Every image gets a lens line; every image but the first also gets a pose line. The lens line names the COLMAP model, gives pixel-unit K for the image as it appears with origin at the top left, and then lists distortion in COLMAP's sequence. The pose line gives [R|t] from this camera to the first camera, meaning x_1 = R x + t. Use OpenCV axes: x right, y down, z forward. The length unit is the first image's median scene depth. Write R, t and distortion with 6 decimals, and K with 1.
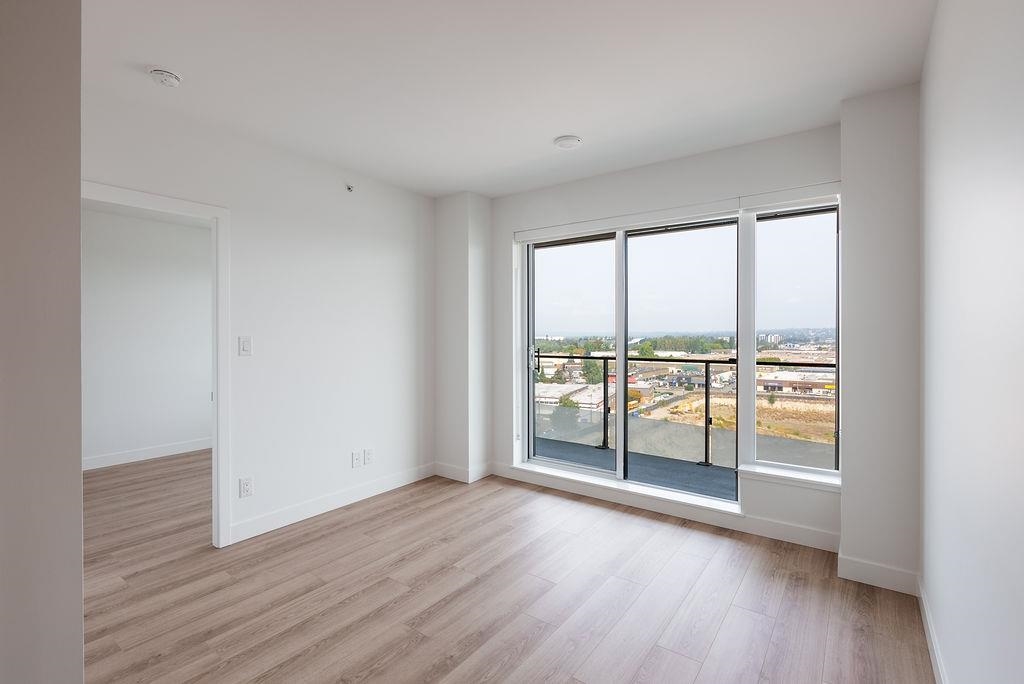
lens RADIAL K [[470.0, 0, 518.3], [0, 470.0, 328.4], [0, 0, 1]] dist [-0.000330, 0.000172]
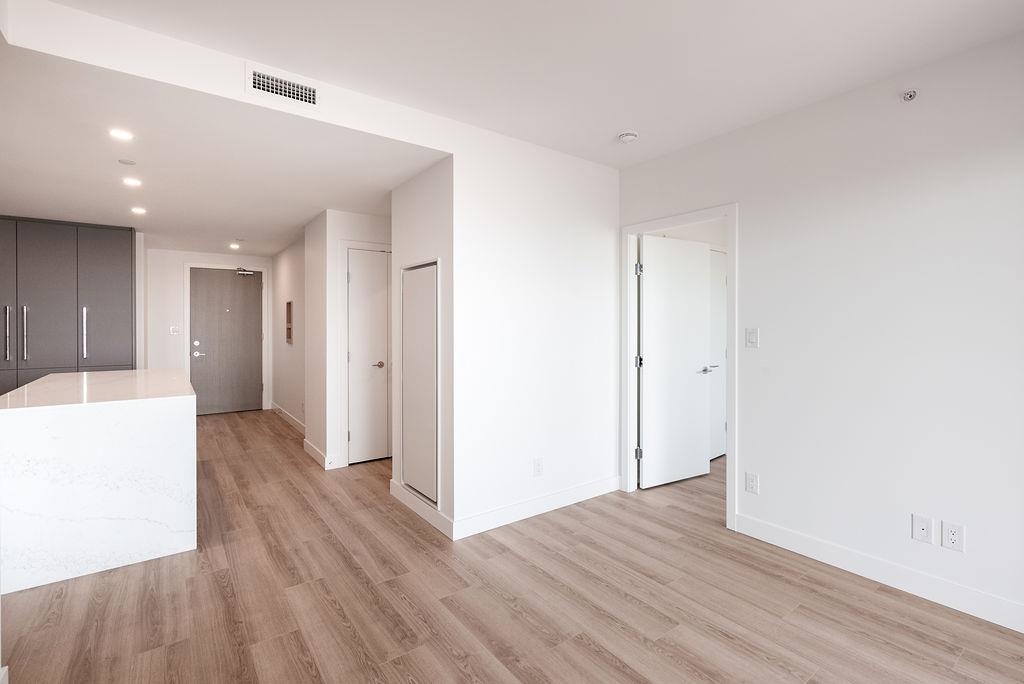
lens RADIAL K [[470.0, 0, 518.3], [0, 470.0, 328.4], [0, 0, 1]] dist [-0.000330, 0.000172]
pose [[-0.298419, 0.006177, -0.954415, 0.570691], [0.011268, 0.999932, 0.002948, 0.005278], [0.954368, -0.009874, -0.298468, 0.946824]]
